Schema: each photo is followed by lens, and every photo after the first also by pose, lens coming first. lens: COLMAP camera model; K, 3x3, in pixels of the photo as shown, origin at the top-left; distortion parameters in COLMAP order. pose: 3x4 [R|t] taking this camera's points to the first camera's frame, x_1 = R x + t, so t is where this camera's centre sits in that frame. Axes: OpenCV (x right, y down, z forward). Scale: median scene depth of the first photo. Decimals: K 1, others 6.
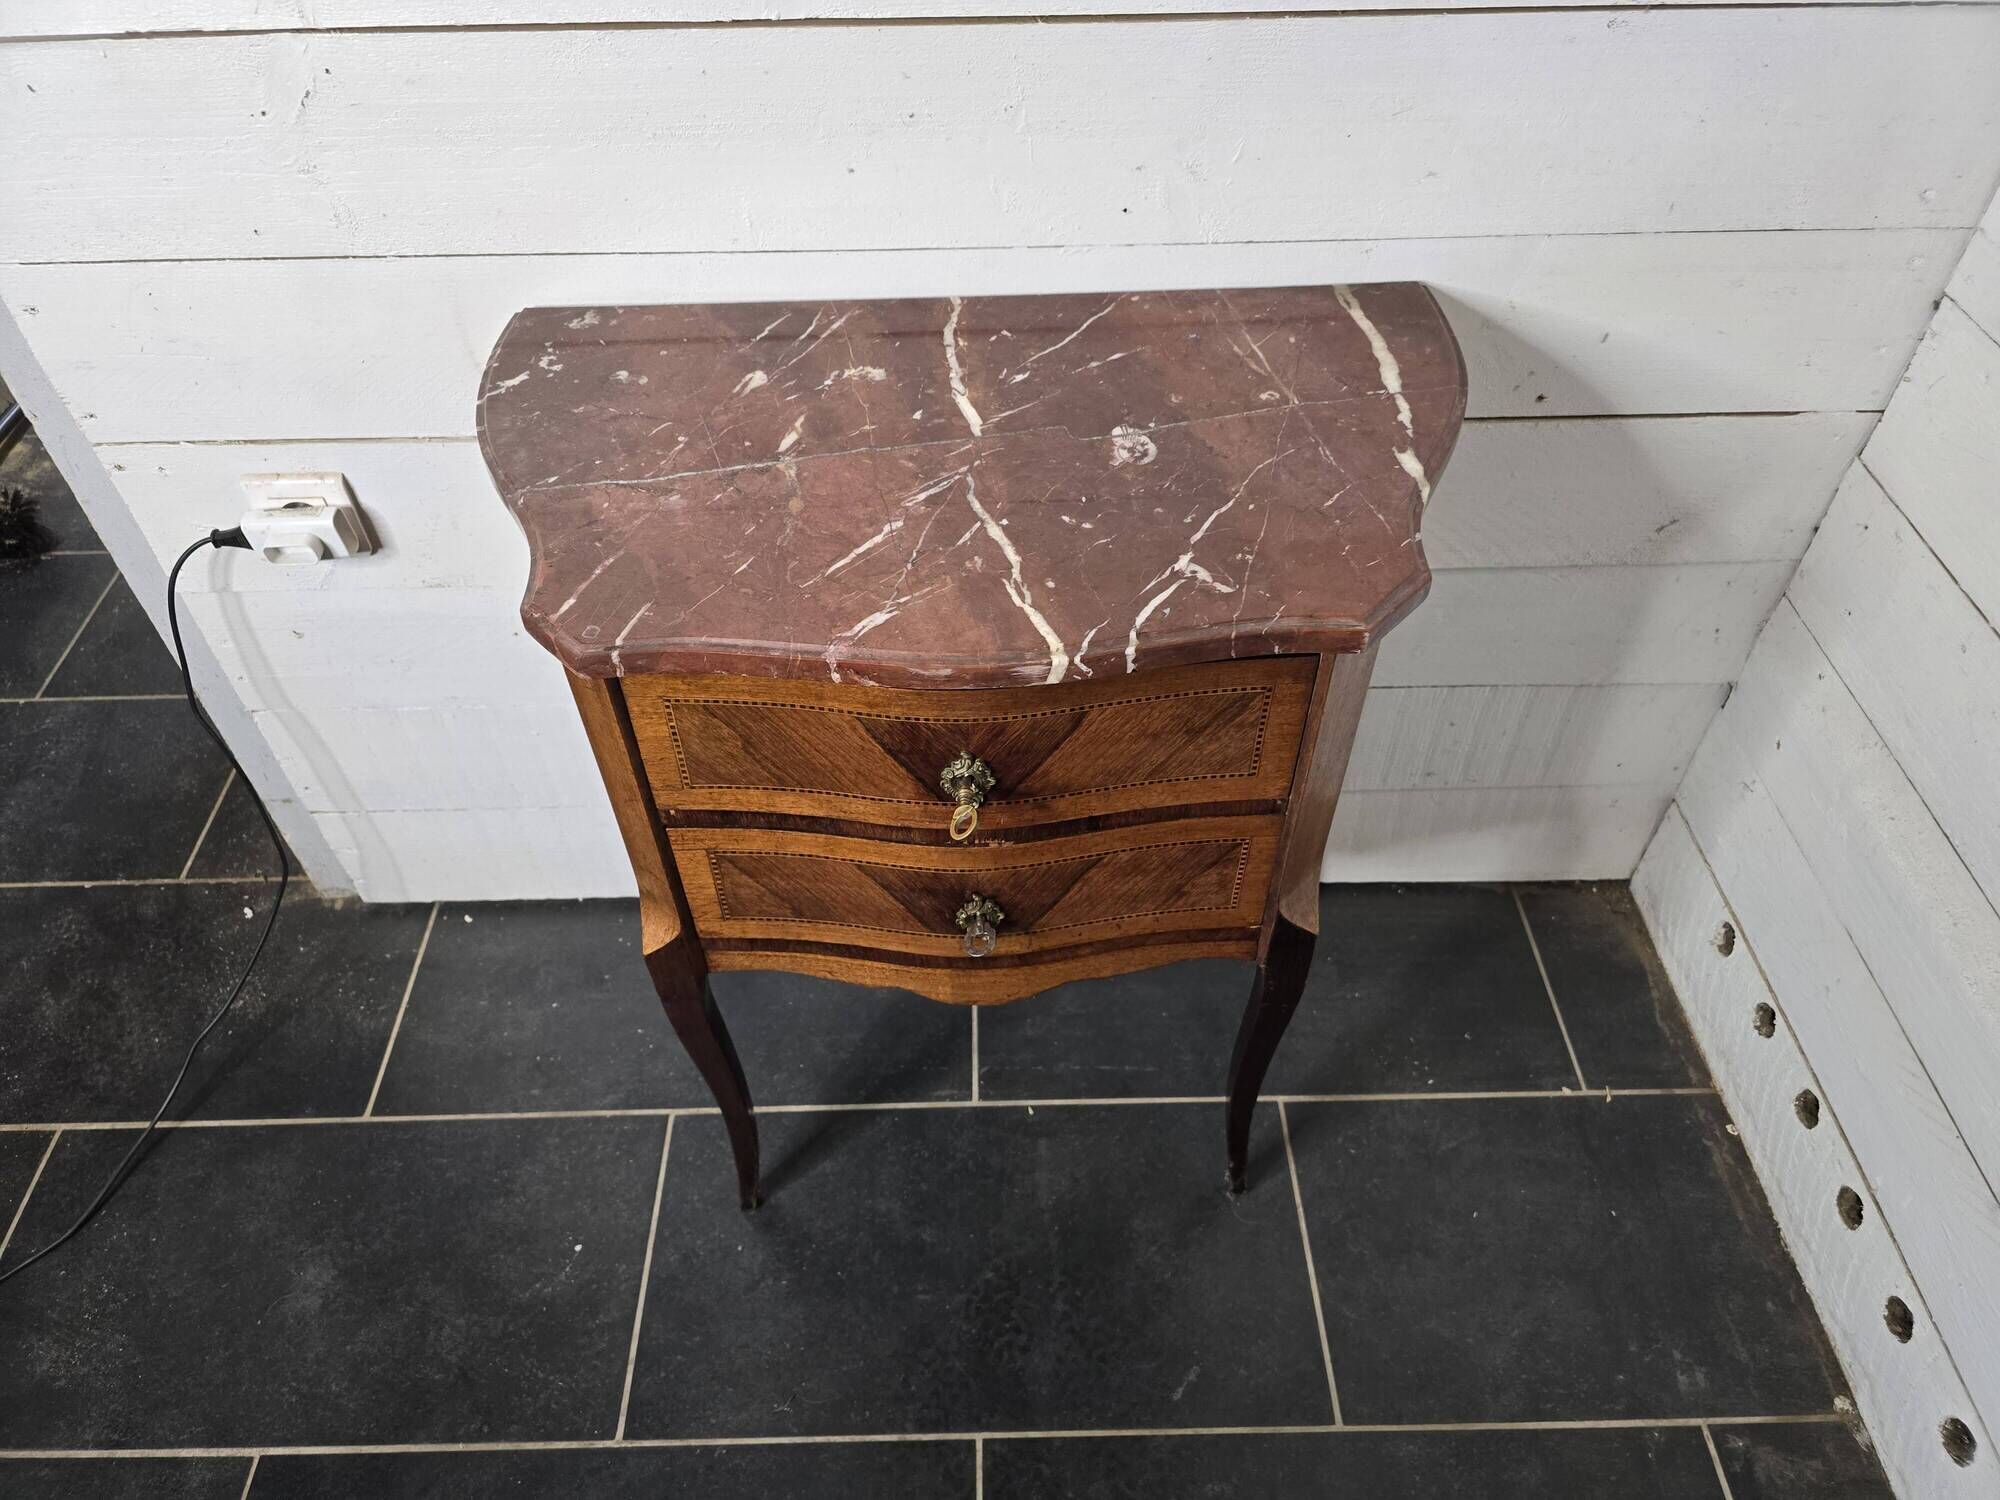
lens RADIAL K [[1316.4, 0, 988.3], [0, 1316.4, 740.1], [0, 0, 1]] dist [0.056172, -0.057739]
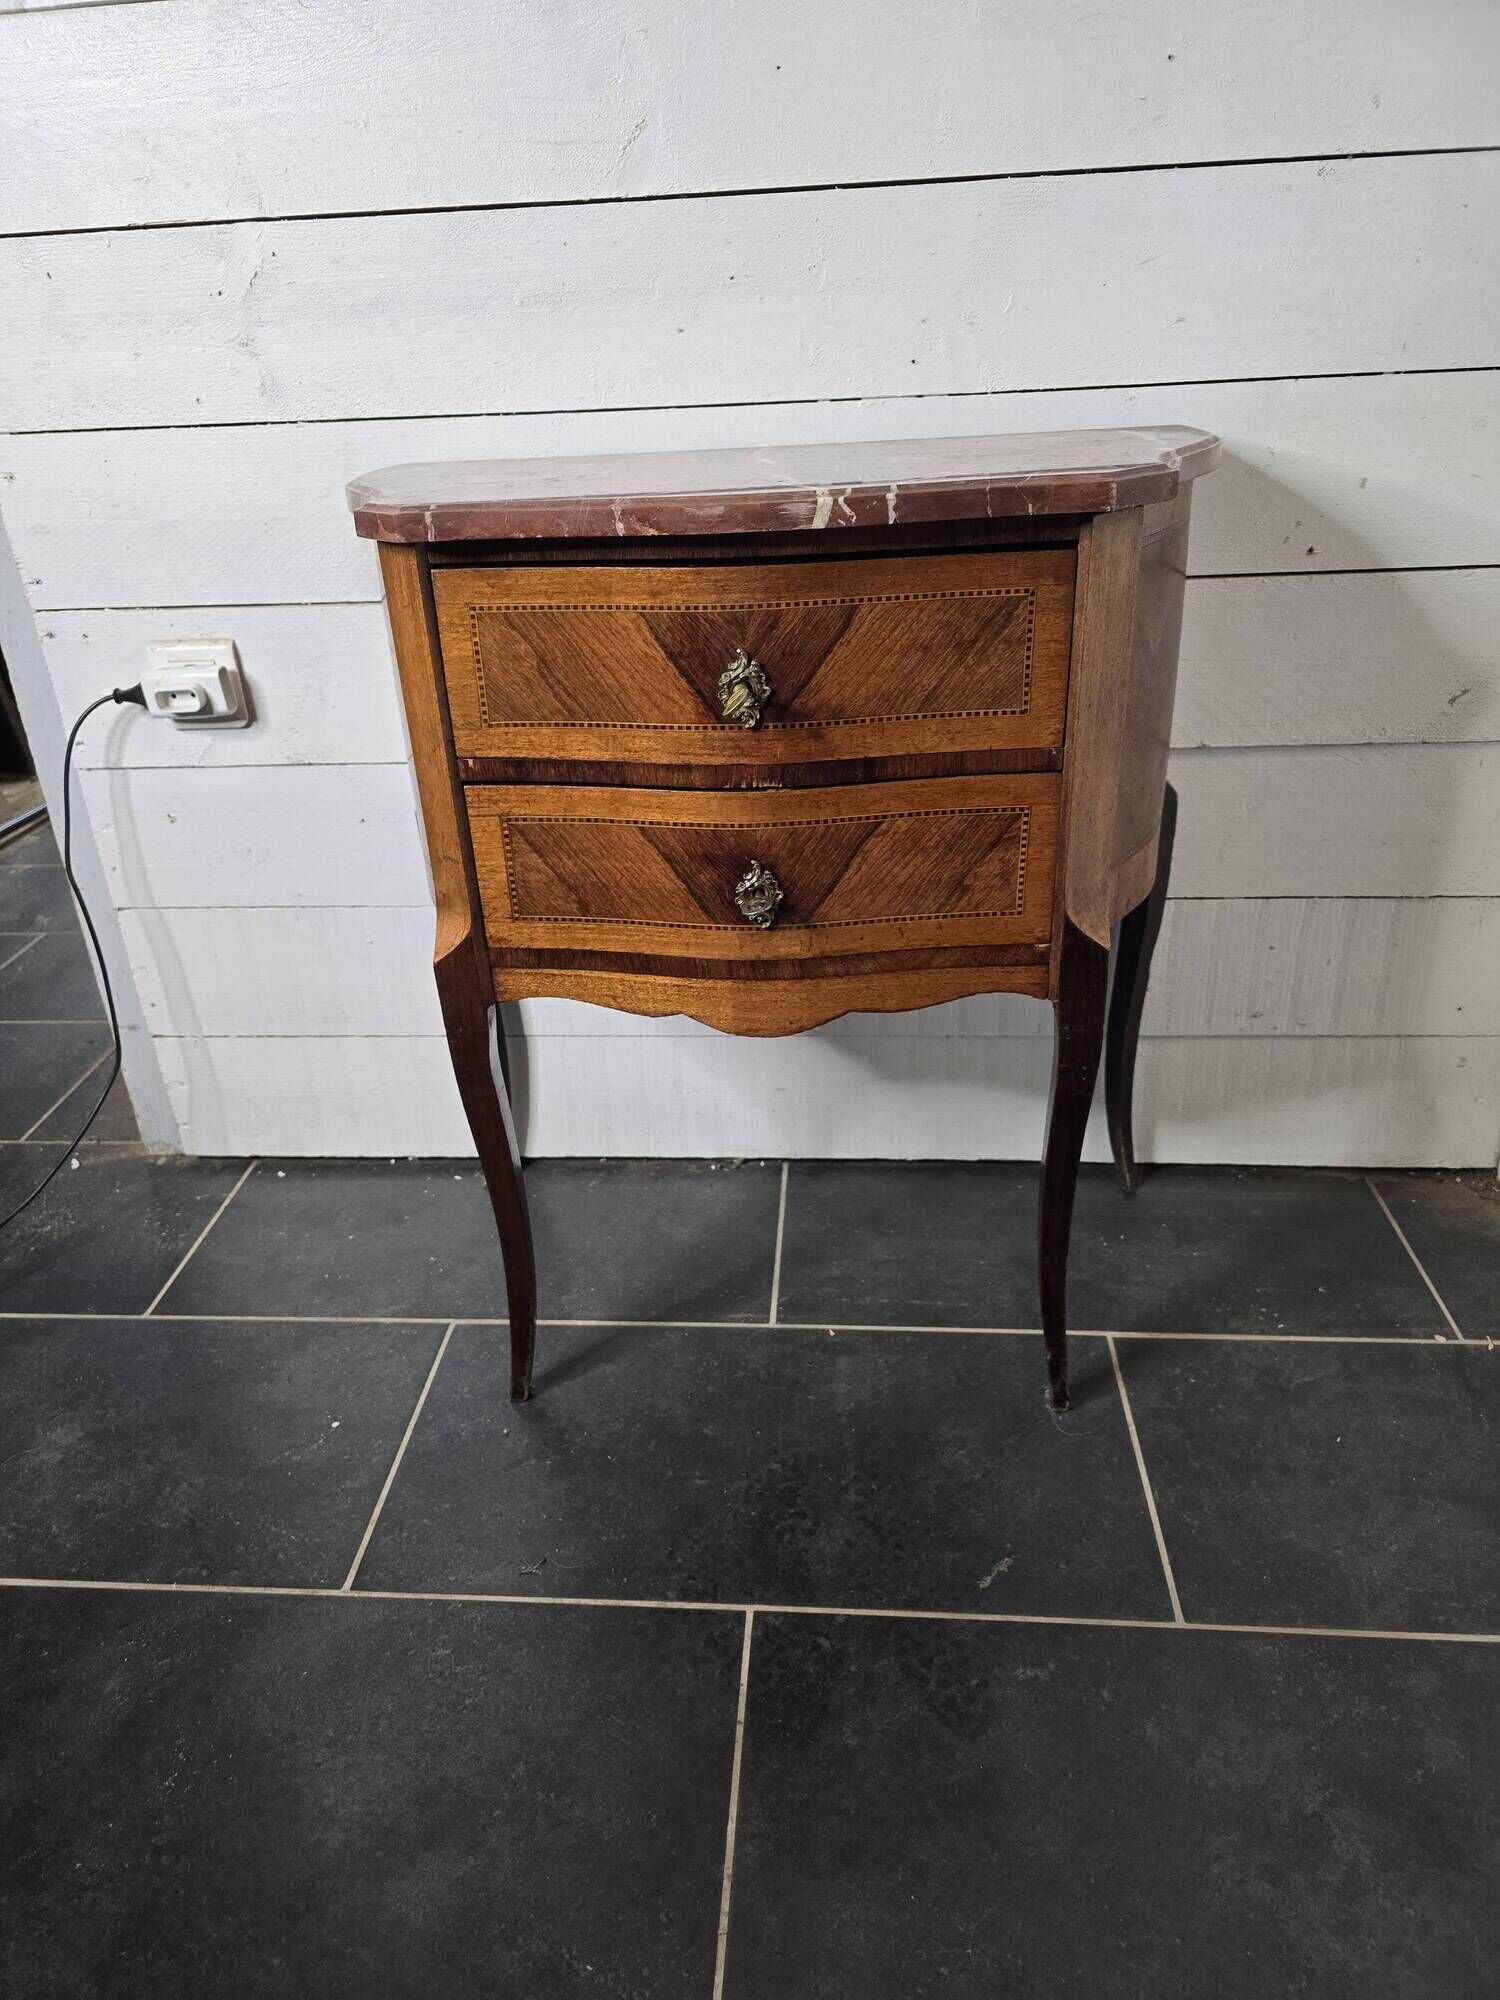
lens RADIAL K [[1316.4, 0, 733.7], [0, 1316.4, 1011.4], [0, 0, 1]] dist [0.056172, -0.057739]
pose [[0.994917, 0.018346, -0.099016, 0.057684], [-0.049607, 0.944975, -0.323359, 0.416181], [0.087636, 0.326627, 0.941082, 0.060839]]
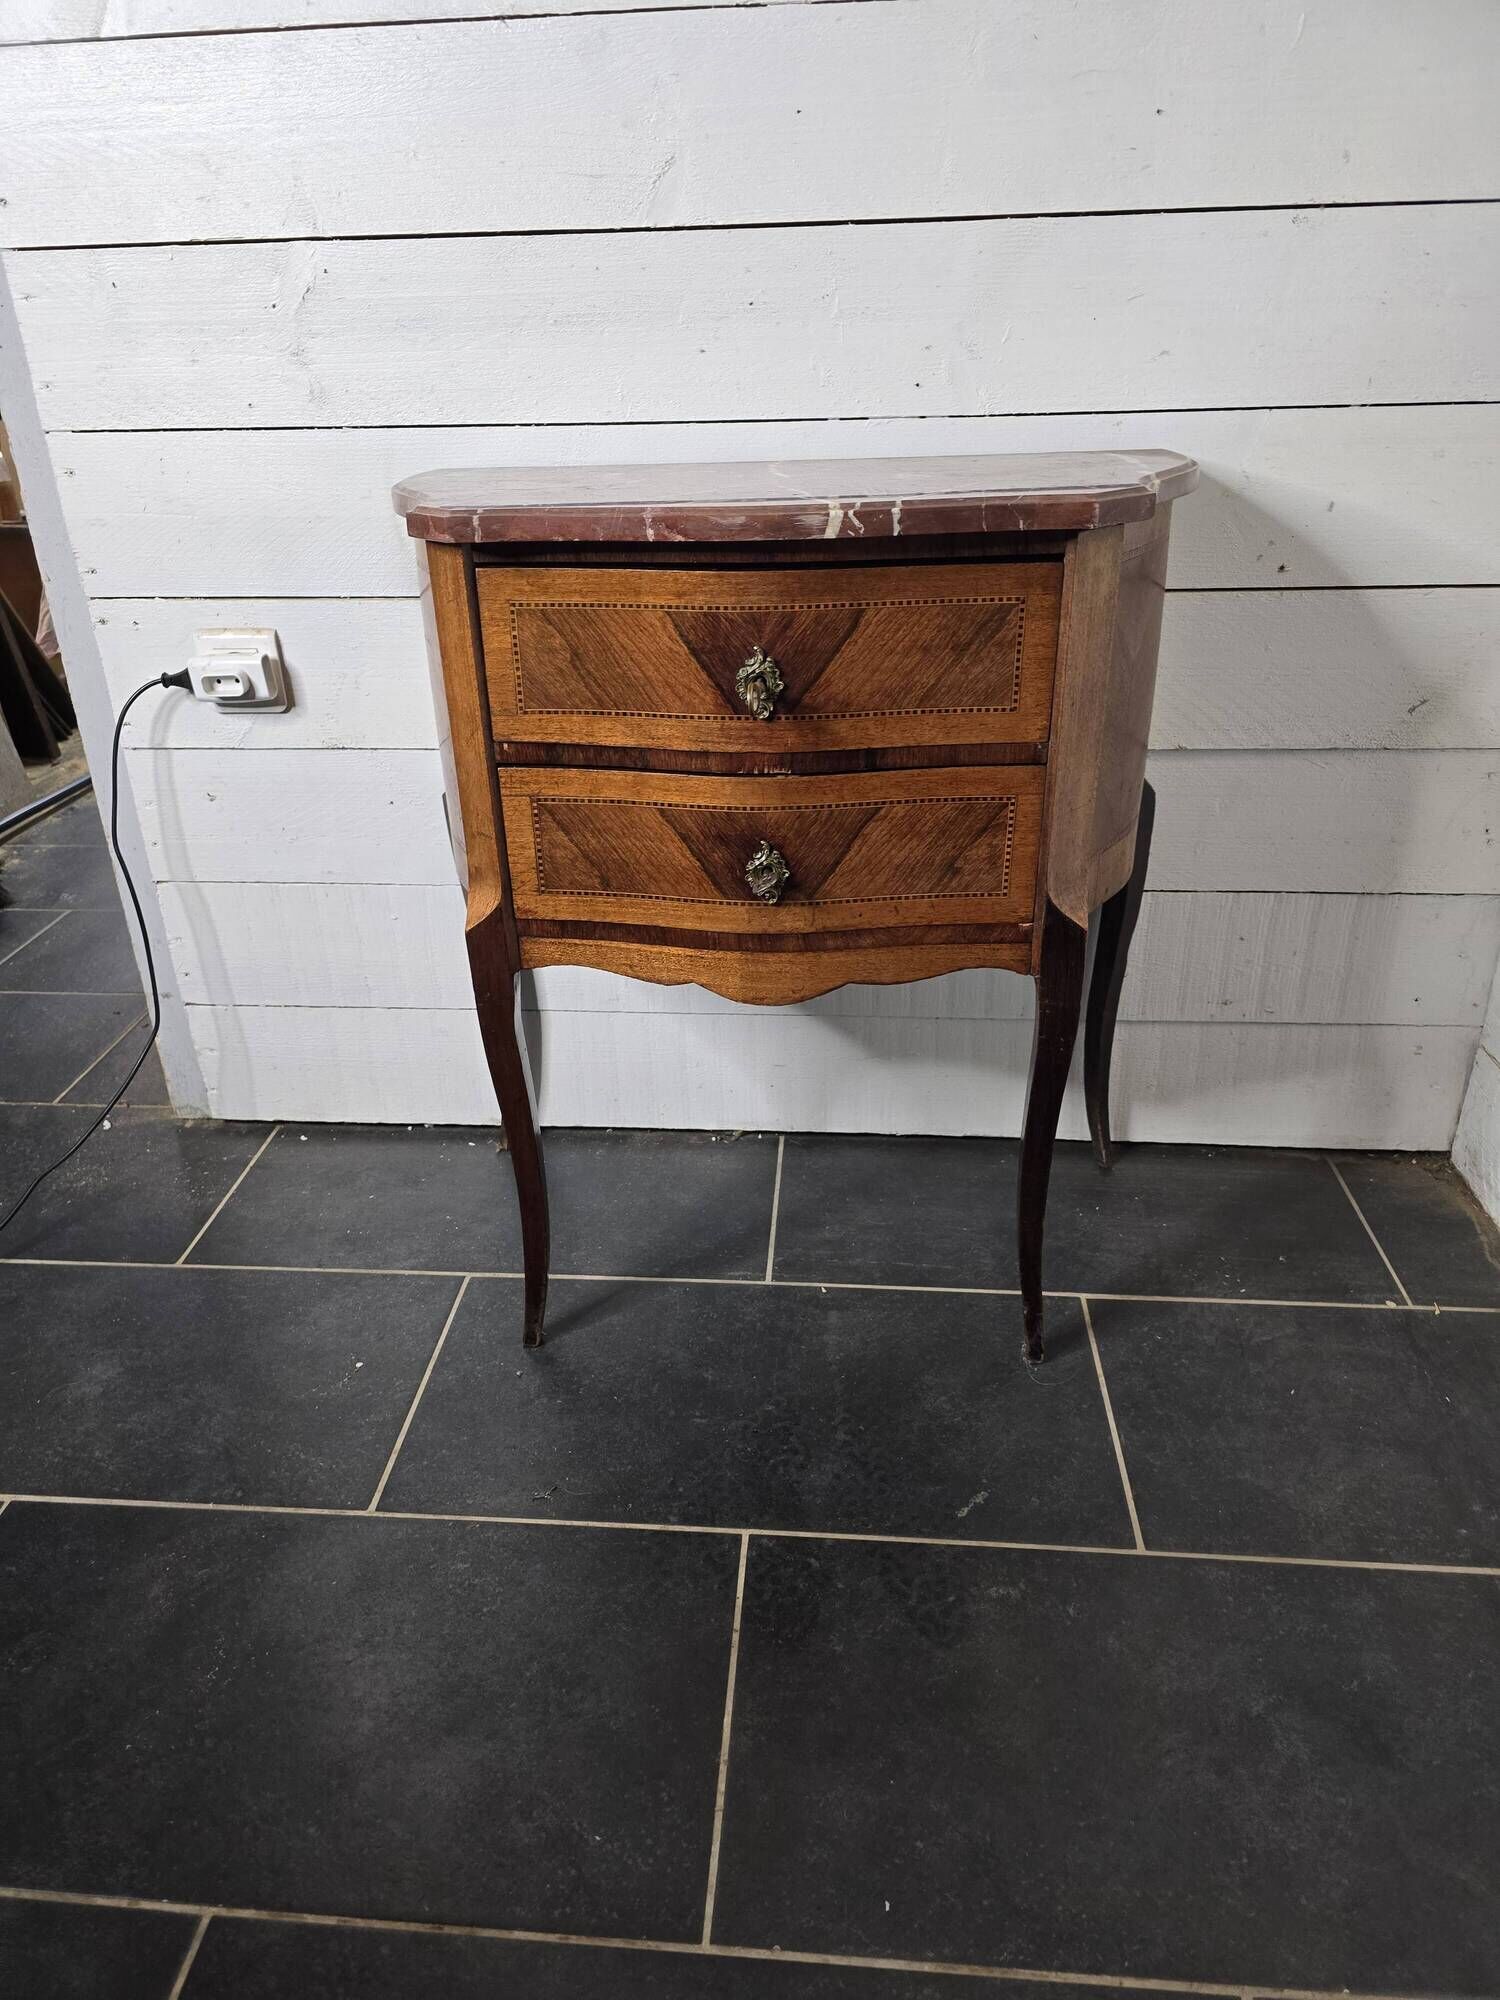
lens RADIAL K [[1305.0, 0, 733.6], [0, 1305.0, 1007.7], [0, 0, 1]] dist [0.062364, -0.068587]
pose [[0.995047, 0.037435, -0.092084, 0.053067], [-0.065813, 0.942362, -0.328060, 0.457584], [0.074496, 0.332496, 0.940158, 0.008873]]
